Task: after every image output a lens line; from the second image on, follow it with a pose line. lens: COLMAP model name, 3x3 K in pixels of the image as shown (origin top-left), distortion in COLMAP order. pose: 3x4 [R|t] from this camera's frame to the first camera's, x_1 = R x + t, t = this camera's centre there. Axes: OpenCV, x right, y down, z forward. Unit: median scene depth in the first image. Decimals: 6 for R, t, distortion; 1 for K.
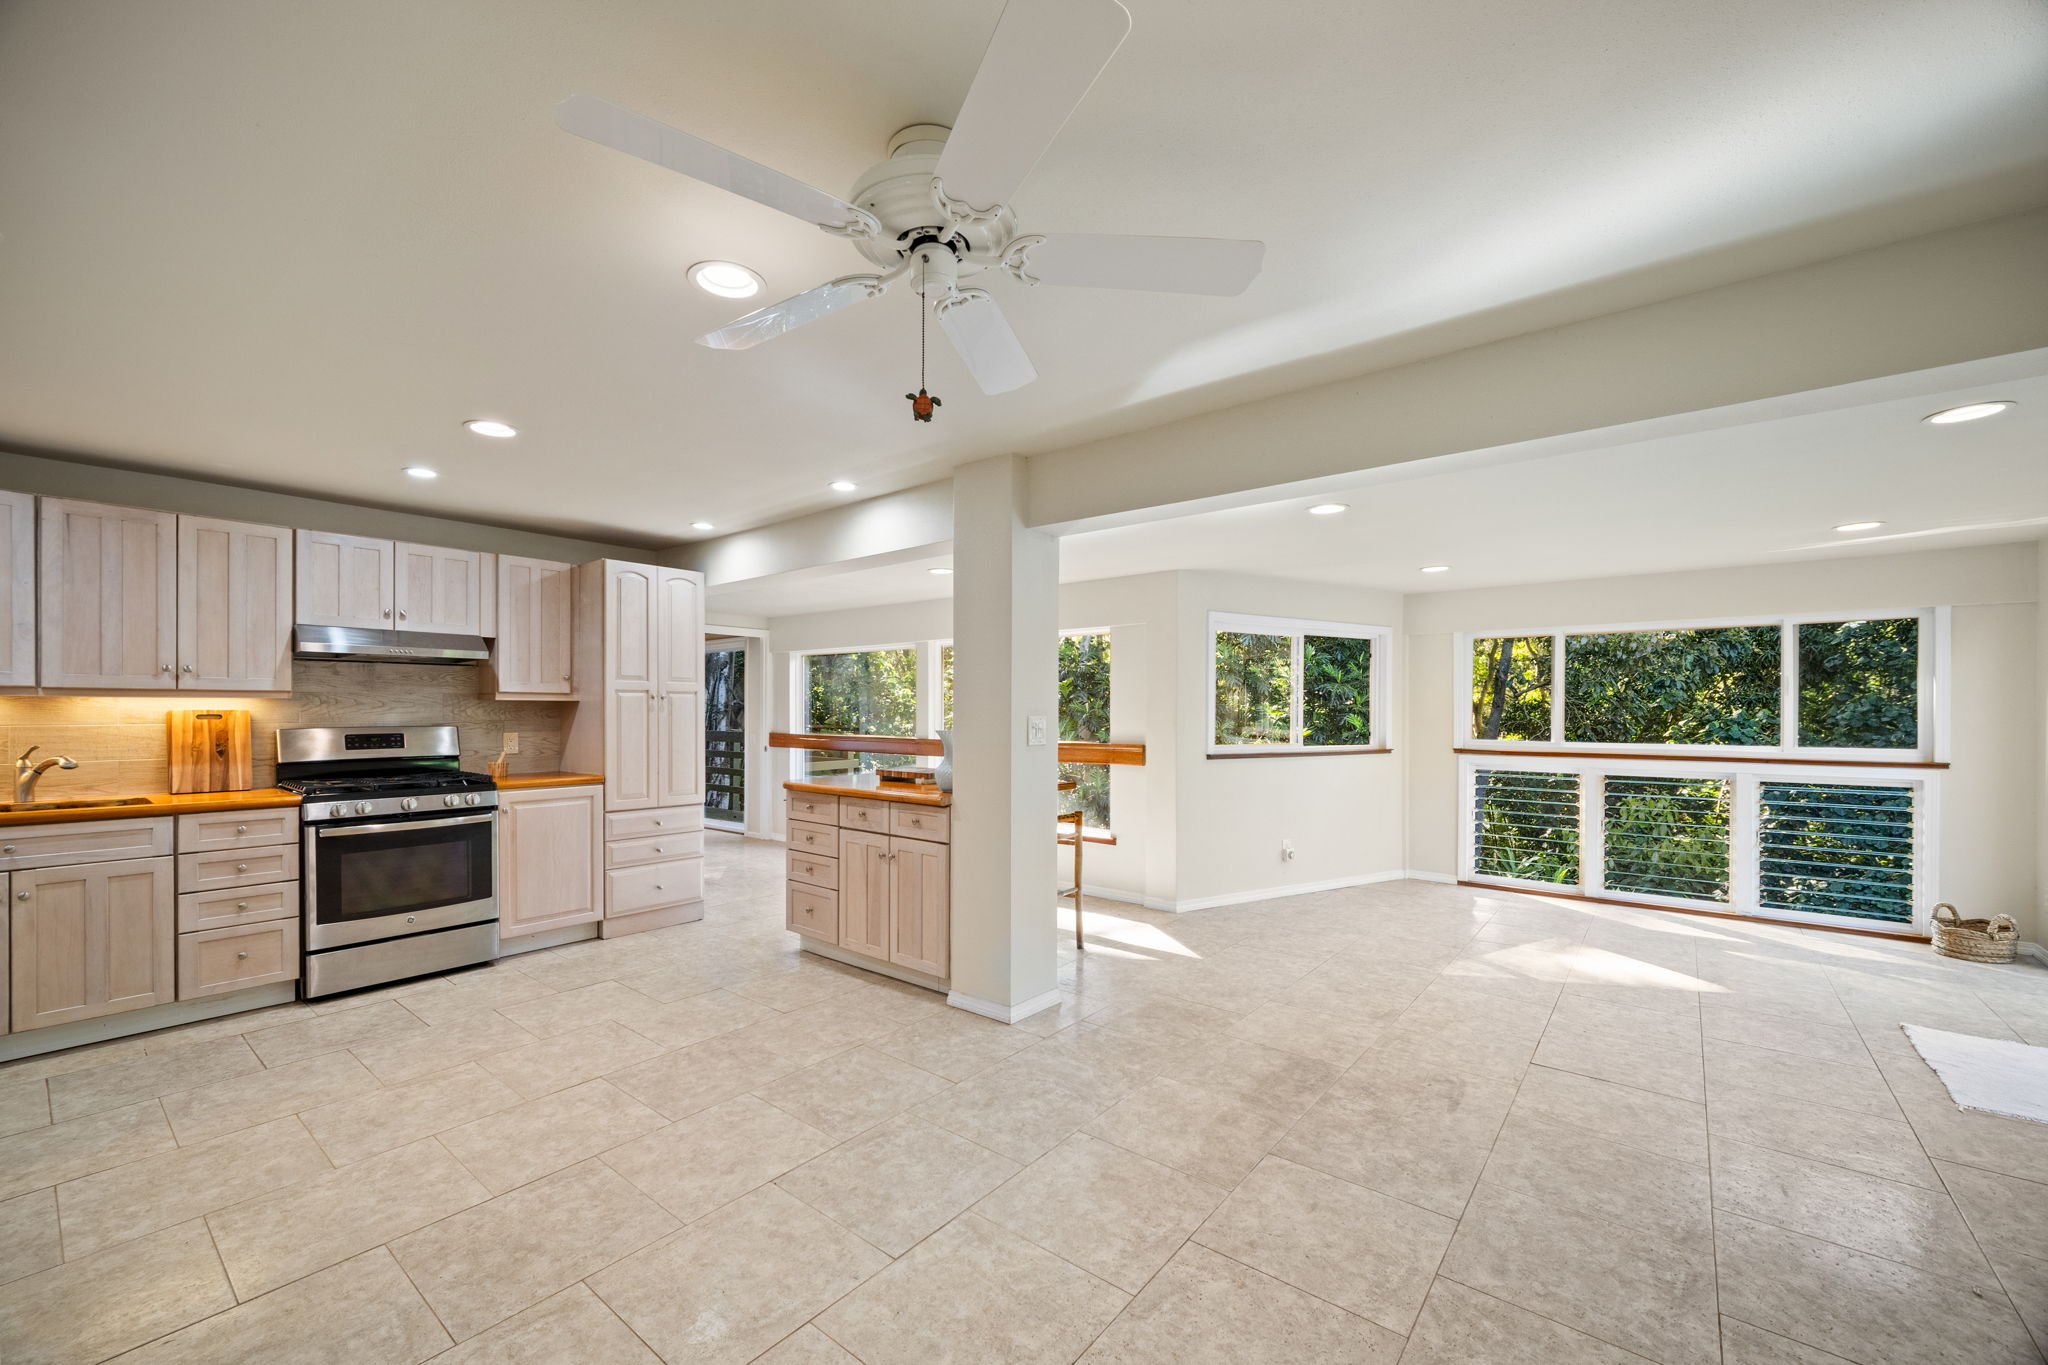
lens RADIAL K [[819.6, 0, 1013.7], [0, 819.6, 714.7], [0, 0, 1]] dist [-0.002271, 0.000263]
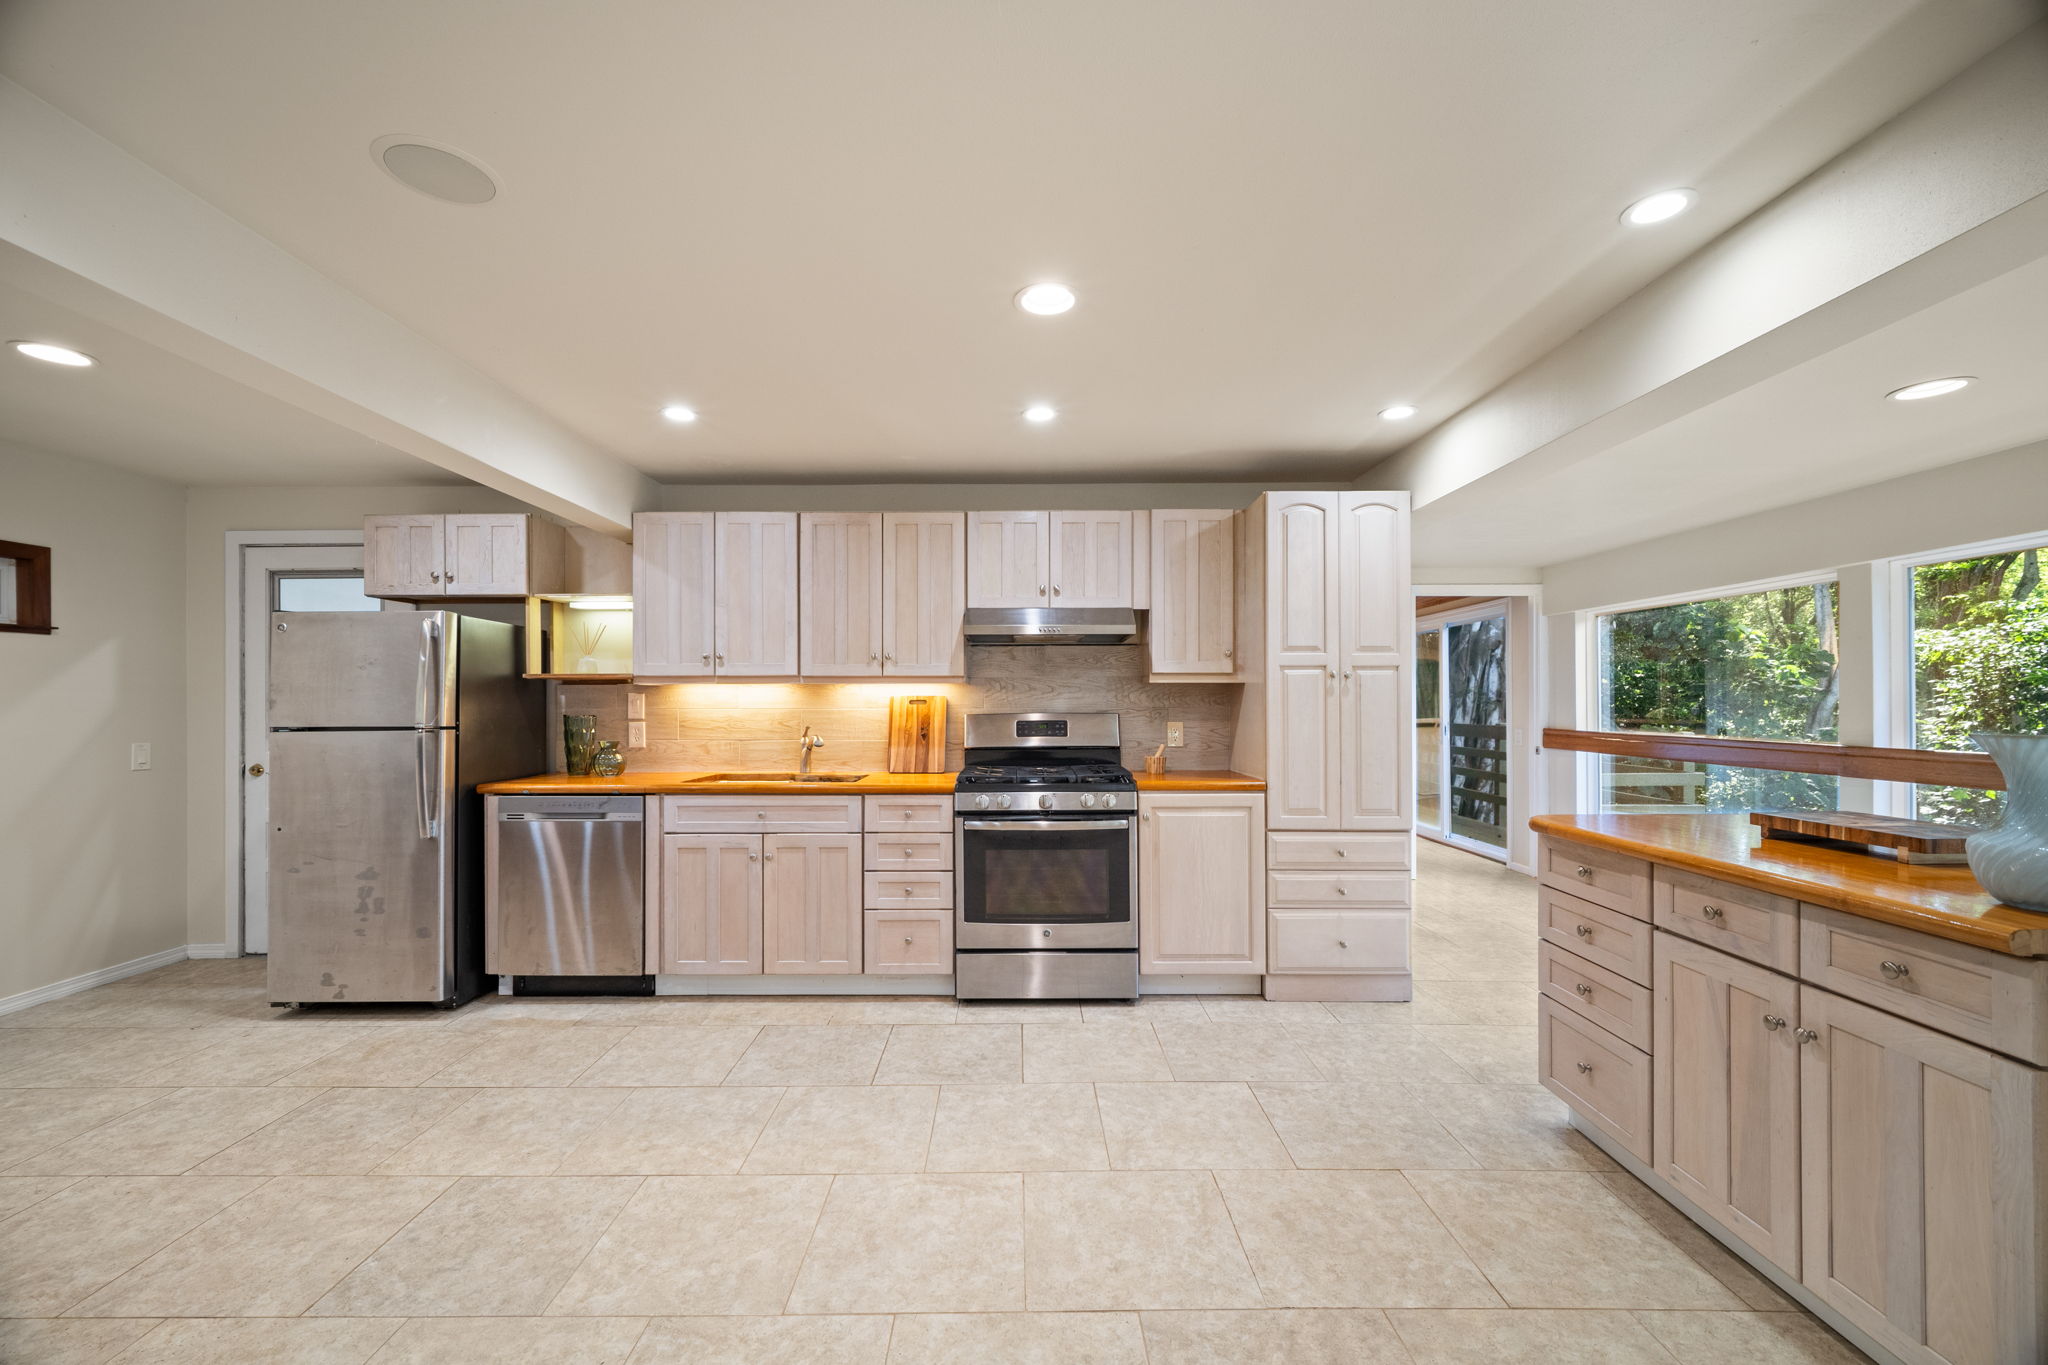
lens RADIAL K [[819.6, 0, 1009.0], [0, 819.6, 695.5], [0, 0, 1]] dist [-0.002271, 0.000263]
pose [[0.627347, -0.008843, -0.778690, -0.075109], [-0.001590, 0.999919, -0.012636, 0.006887], [0.778739, 0.009165, 0.627282, 0.407230]]
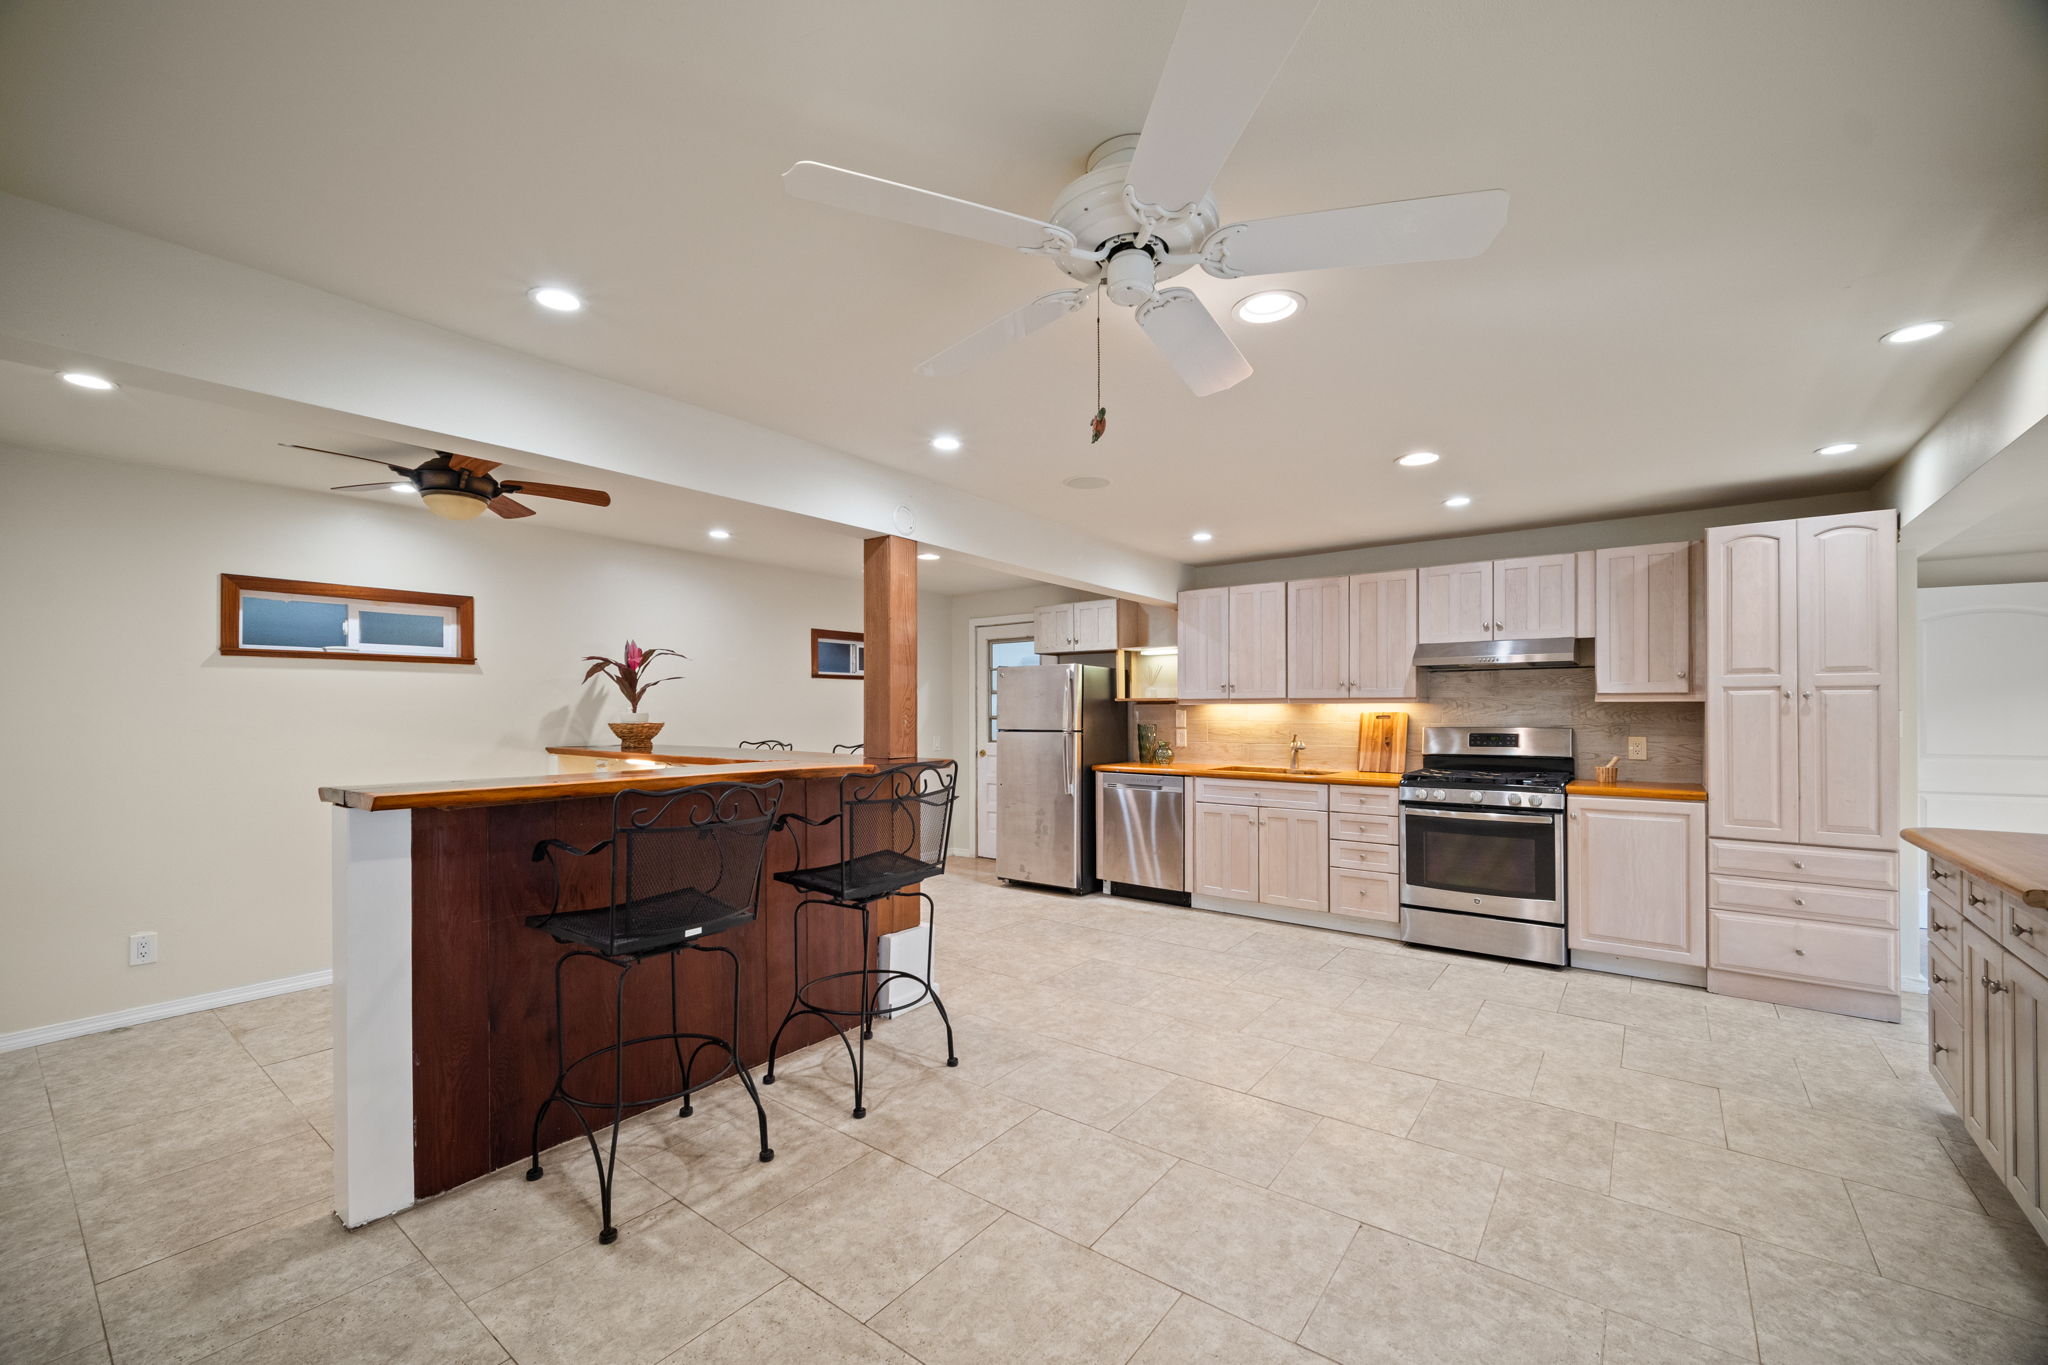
lens RADIAL K [[819.6, 0, 1010.4], [0, 819.6, 709.1], [0, 0, 1]] dist [-0.002271, 0.000263]
pose [[0.027688, -0.003112, -0.999612, 0.352742], [-0.005419, 0.999980, -0.003263, -0.003115], [0.999602, 0.005507, 0.027670, 0.327002]]
